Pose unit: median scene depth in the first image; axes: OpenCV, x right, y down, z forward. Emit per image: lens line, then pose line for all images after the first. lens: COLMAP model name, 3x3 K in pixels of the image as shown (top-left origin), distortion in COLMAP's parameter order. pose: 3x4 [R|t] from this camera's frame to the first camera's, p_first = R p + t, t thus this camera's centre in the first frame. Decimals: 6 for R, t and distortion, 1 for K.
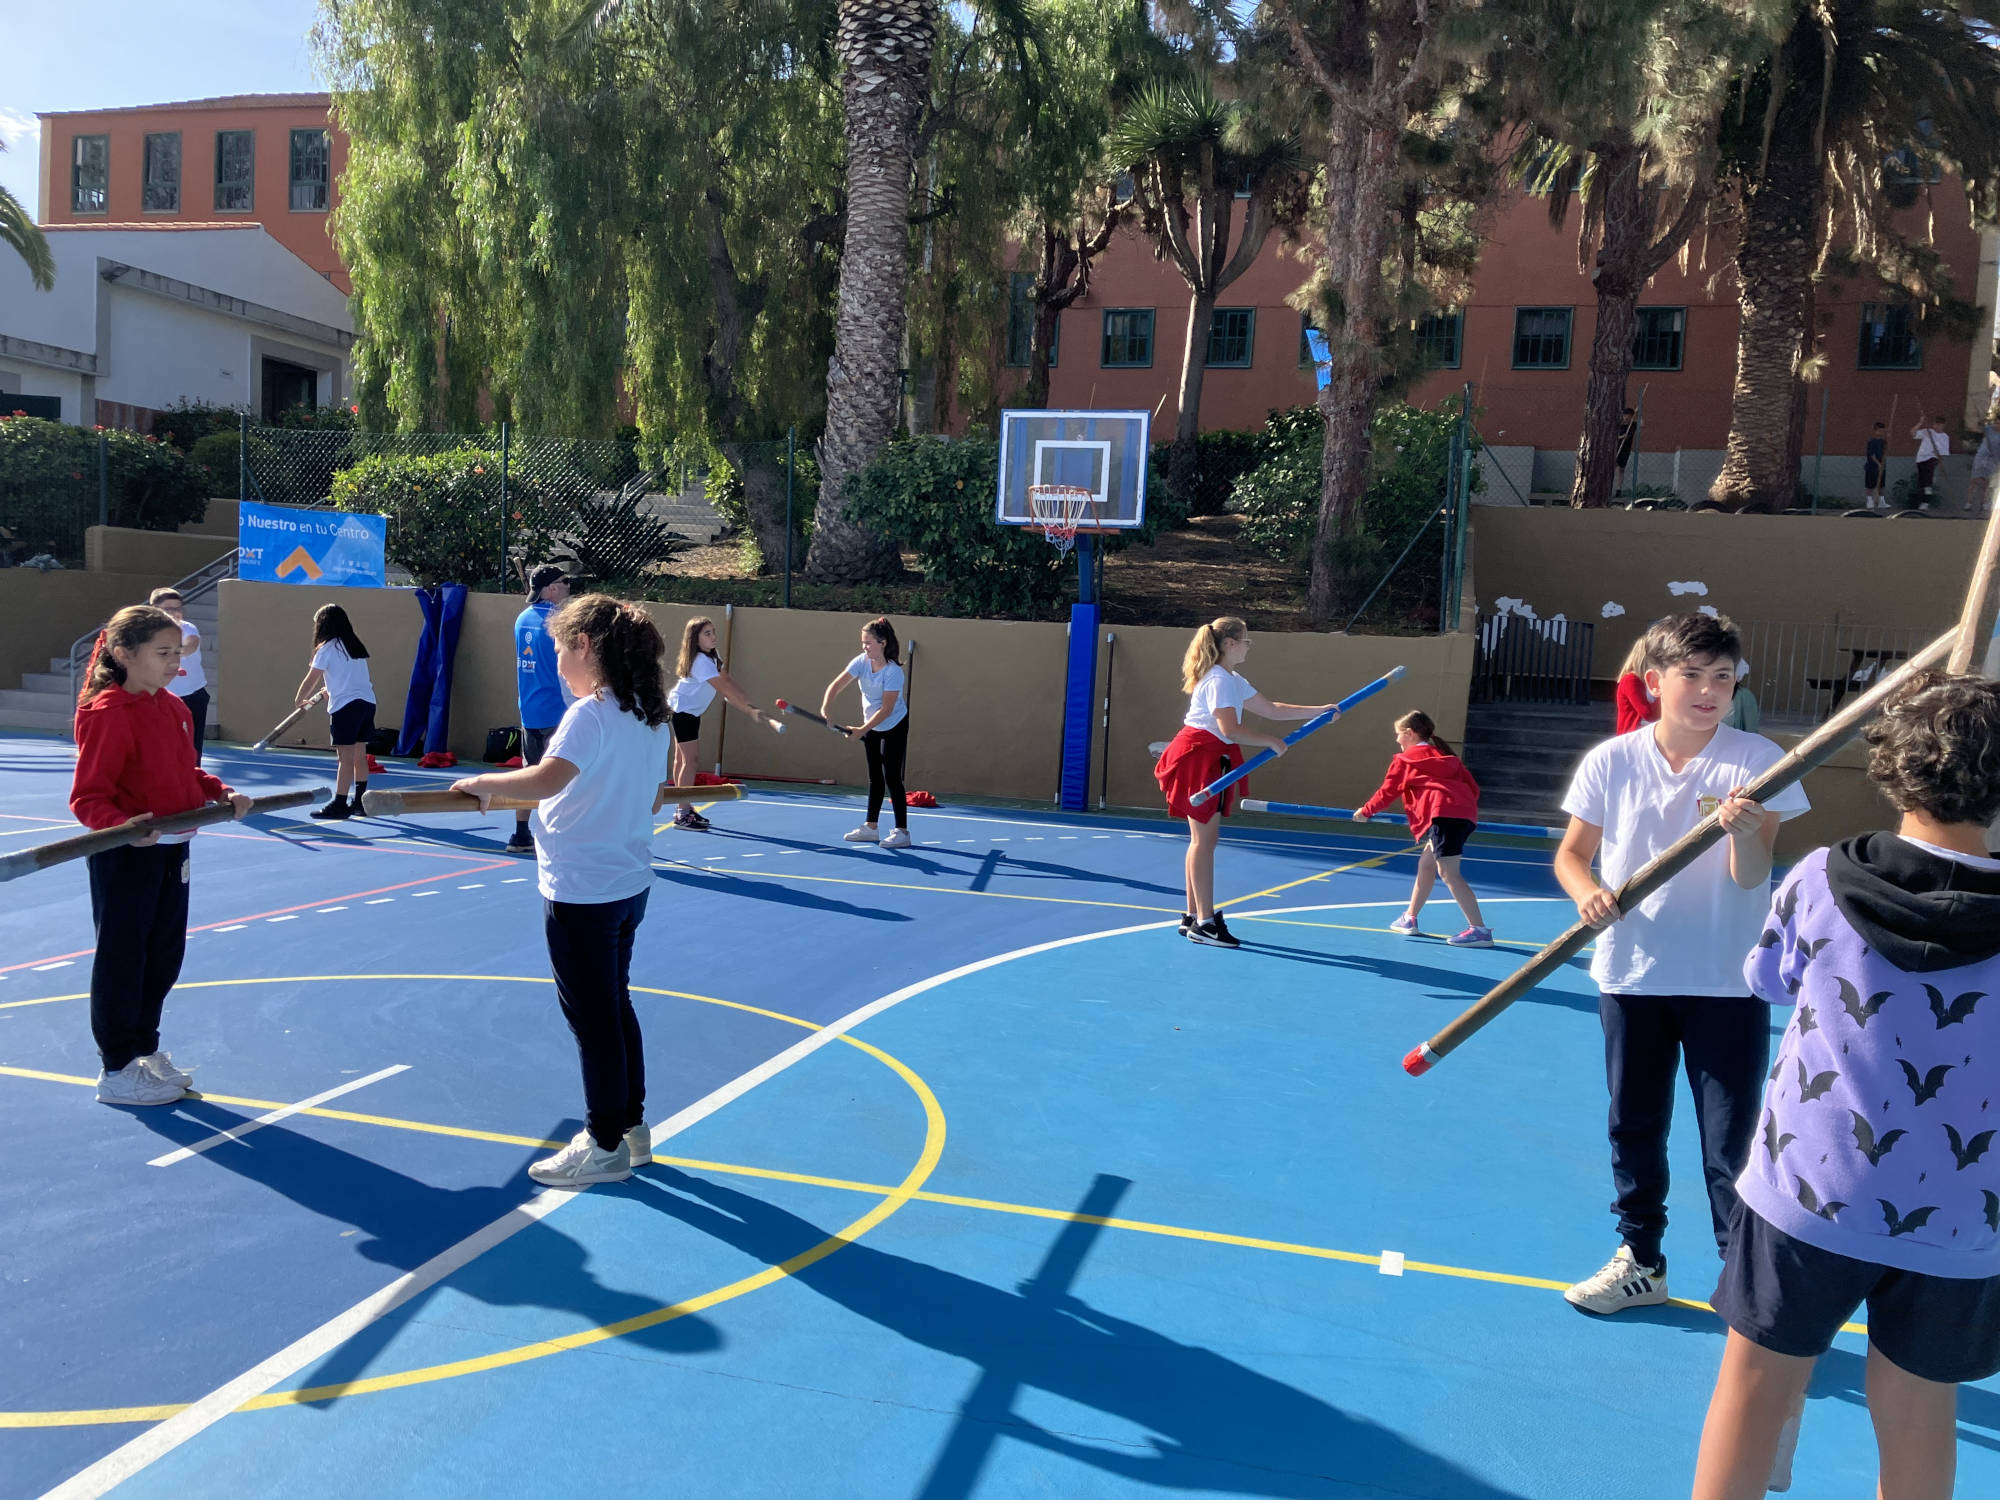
lens RADIAL K [[1635.3, 0, 998.6], [0, 1635.3, 755.7], [0, 0, 1]] dist [0.062368, -0.088616]
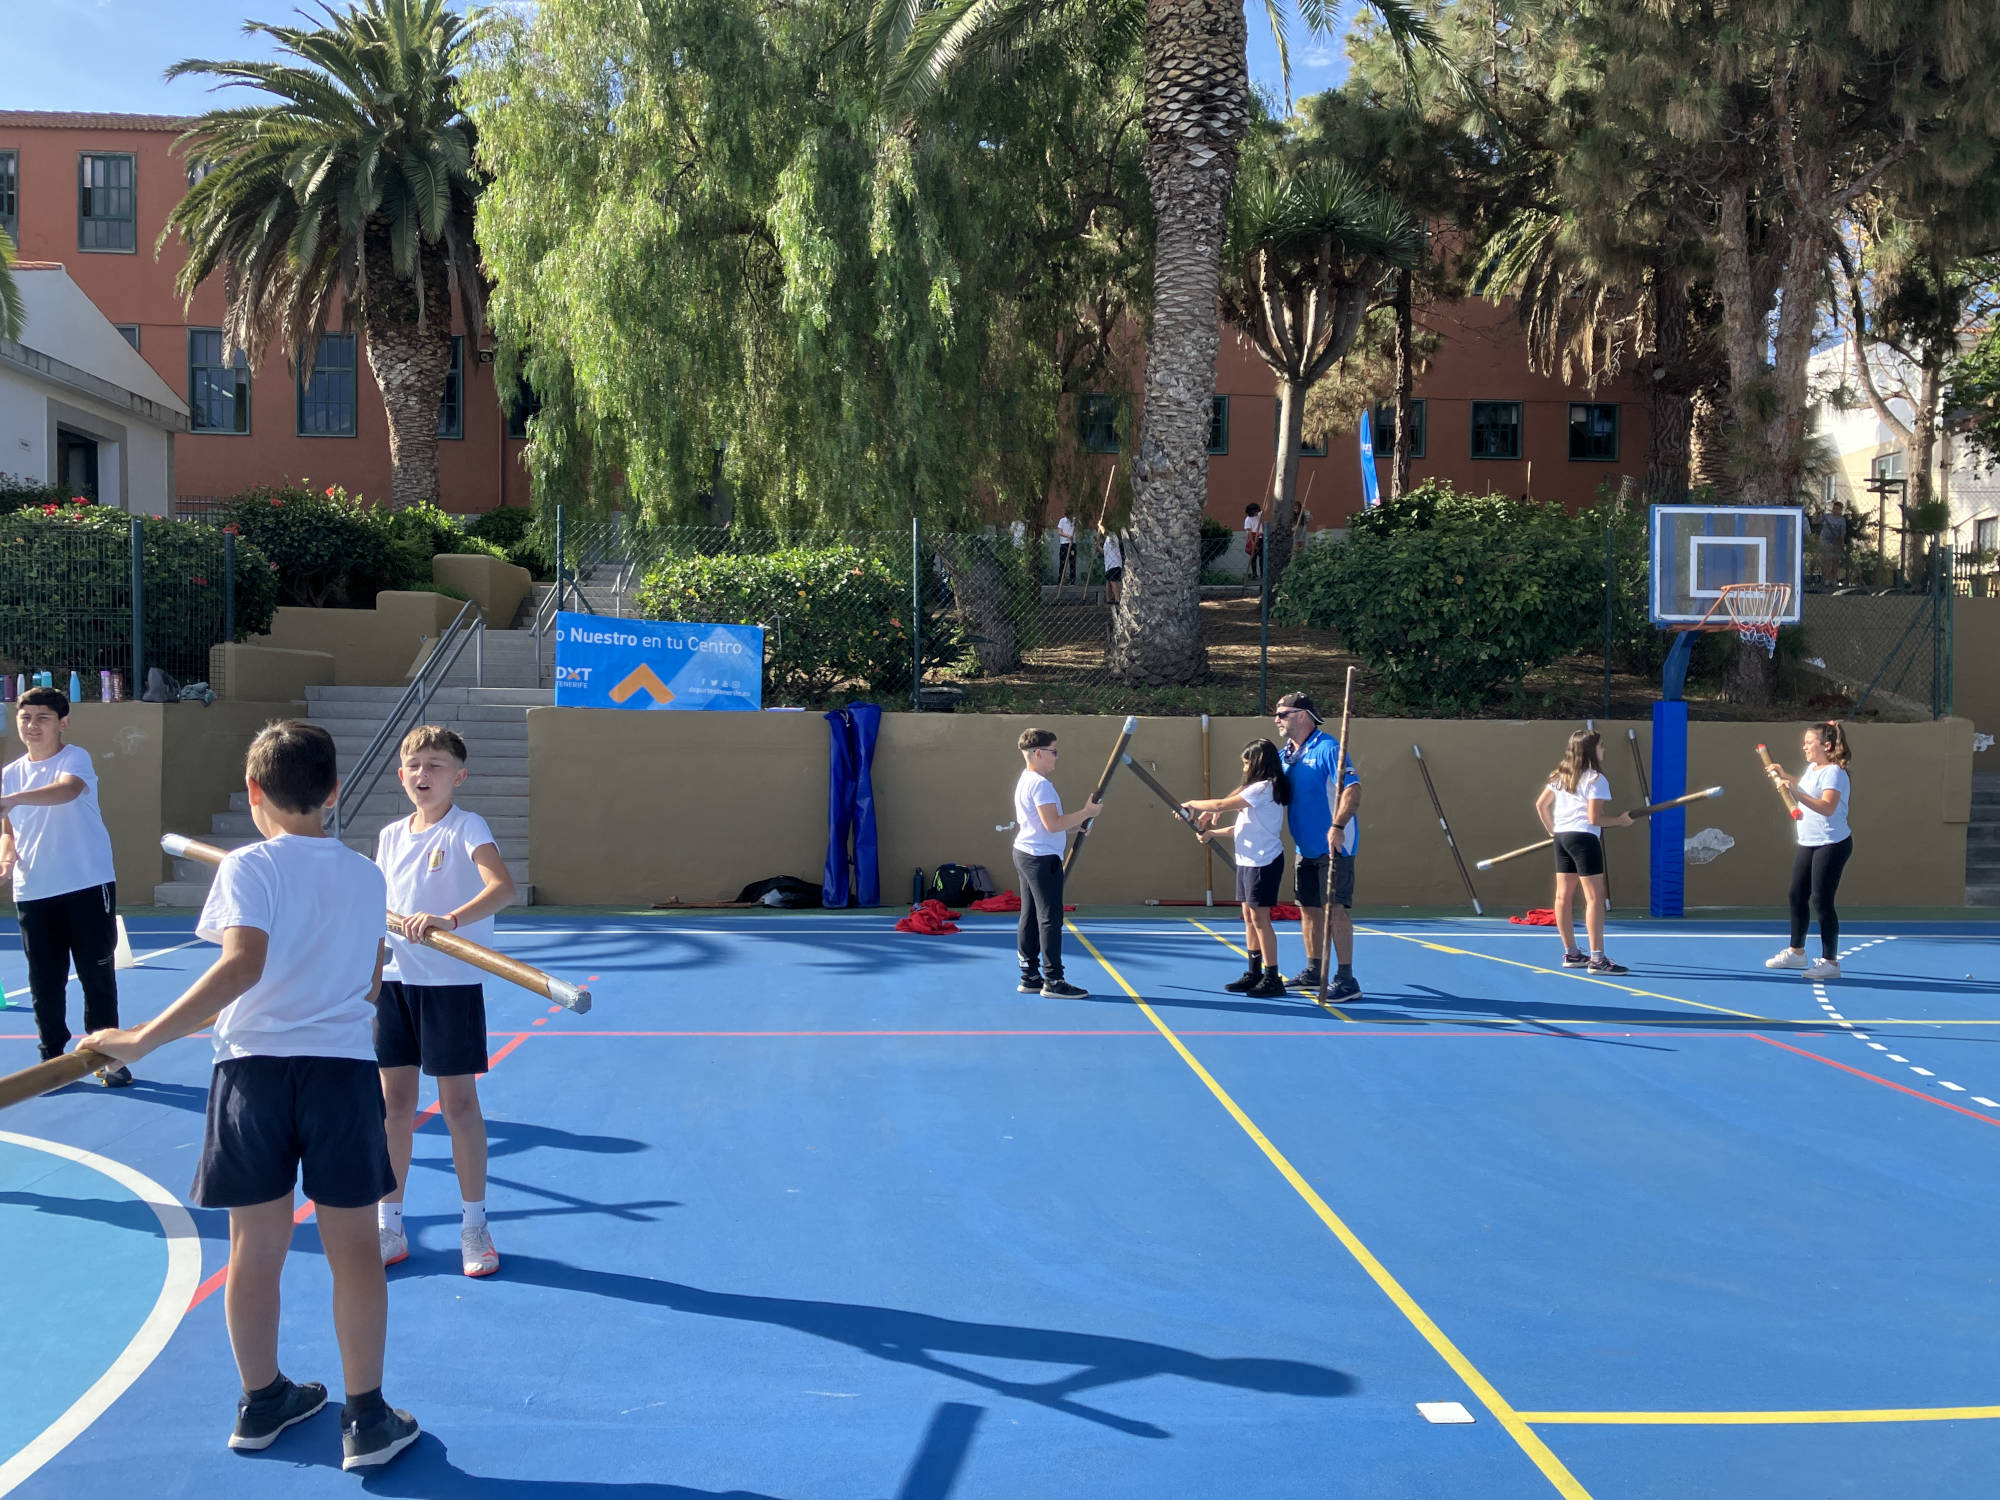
lens RADIAL K [[1643.5, 0, 998.6], [0, 1643.5, 757.8], [0, 0, 1]] dist [0.096277, -0.159698]
pose [[0.946607, -0.046464, 0.319025, -0.494525], [0.060415, 0.997595, -0.033969, -0.038708], [-0.316680, 0.051429, 0.947137, 0.149801]]
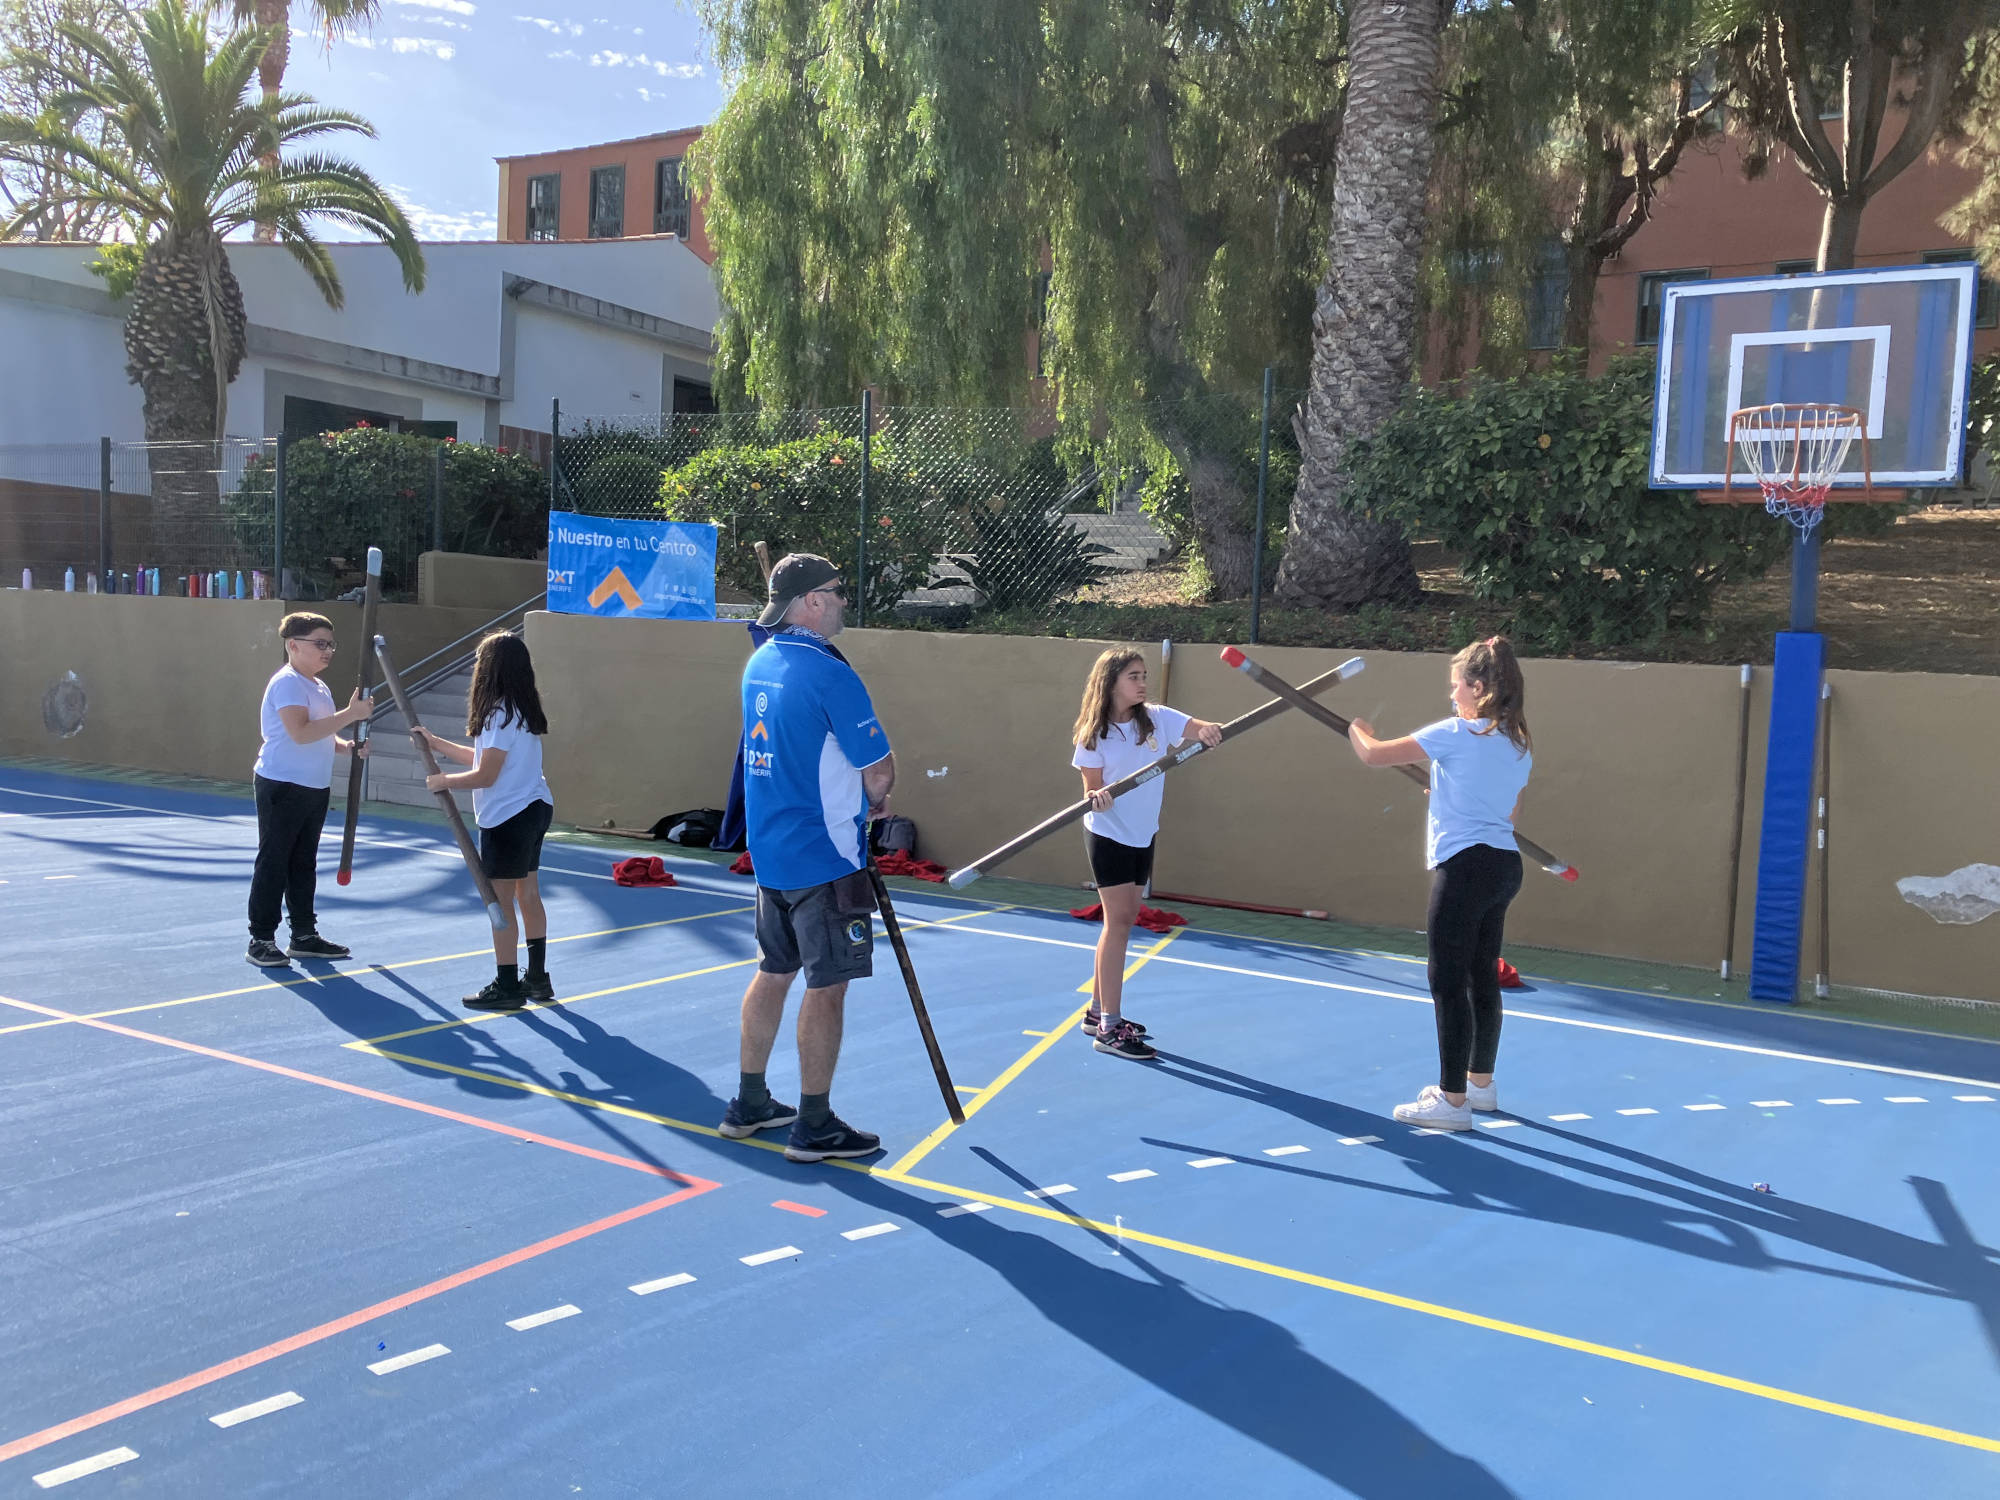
lens RADIAL K [[1644.0, 0, 986.2], [0, 1644.0, 722.9], [0, 0, 1]] dist [0.059877, -0.103910]
pose [[0.963003, 0.009660, -0.269319, -0.047987], [-0.021484, 0.998928, -0.040992, -0.025451], [0.268634, 0.045262, 0.962178, 0.295738]]
